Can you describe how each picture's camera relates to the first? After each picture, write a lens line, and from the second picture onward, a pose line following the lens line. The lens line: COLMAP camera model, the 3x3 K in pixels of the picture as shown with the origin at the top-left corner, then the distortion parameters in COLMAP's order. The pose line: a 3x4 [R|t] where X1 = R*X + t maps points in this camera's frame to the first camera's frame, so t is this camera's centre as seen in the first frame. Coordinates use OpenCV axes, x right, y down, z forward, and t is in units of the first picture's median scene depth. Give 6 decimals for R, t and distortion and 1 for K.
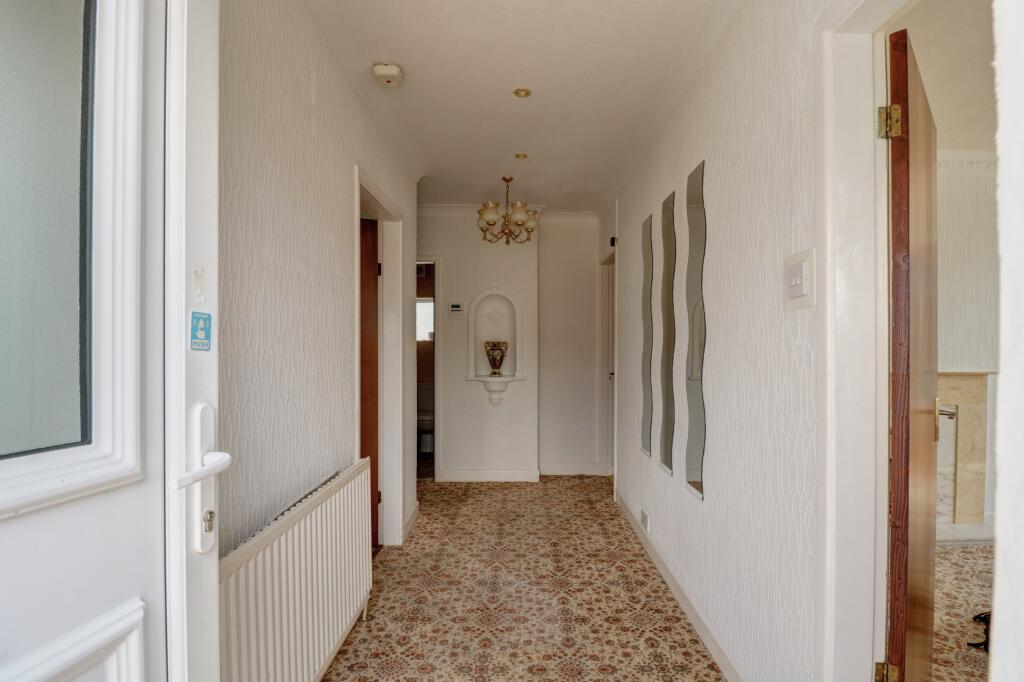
lens RADIAL K [[491.9, 0, 516.2], [0, 491.9, 346.8], [0, 0, 1]] dist [-0.000298, -0.013930]
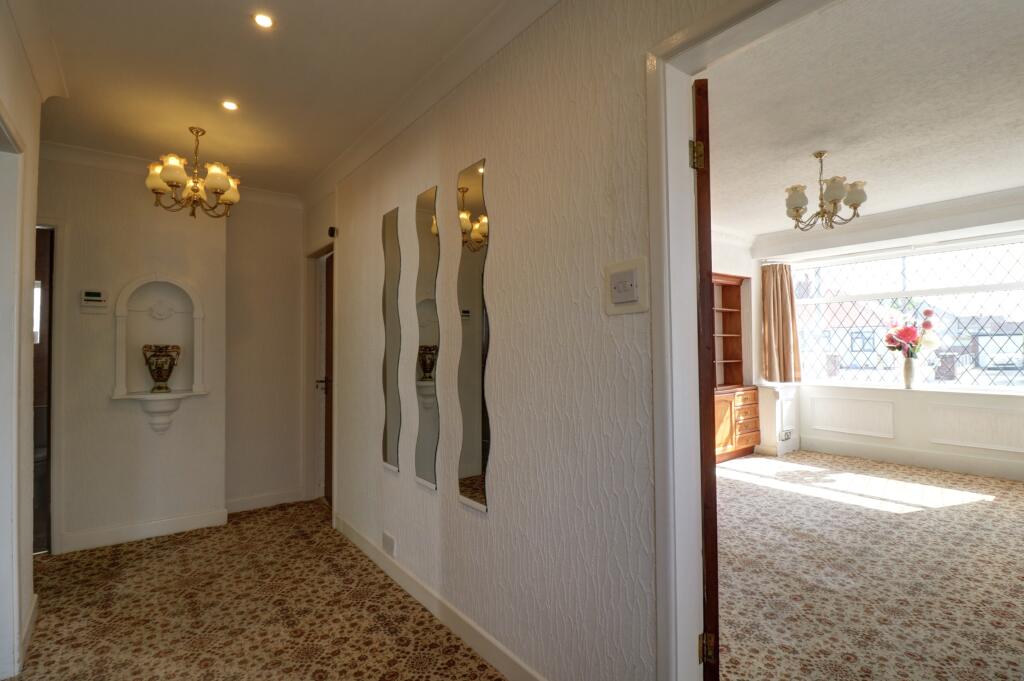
lens RADIAL K [[494.9, 0, 510.3], [0, 494.9, 335.9], [0, 0, 1]] dist [-0.001852, -0.013548]
pose [[0.794172, 0.010537, 0.607601, -0.101990], [0.006905, 0.999629, -0.026360, -0.002075], [-0.607653, 0.025130, 0.793805, 0.124149]]
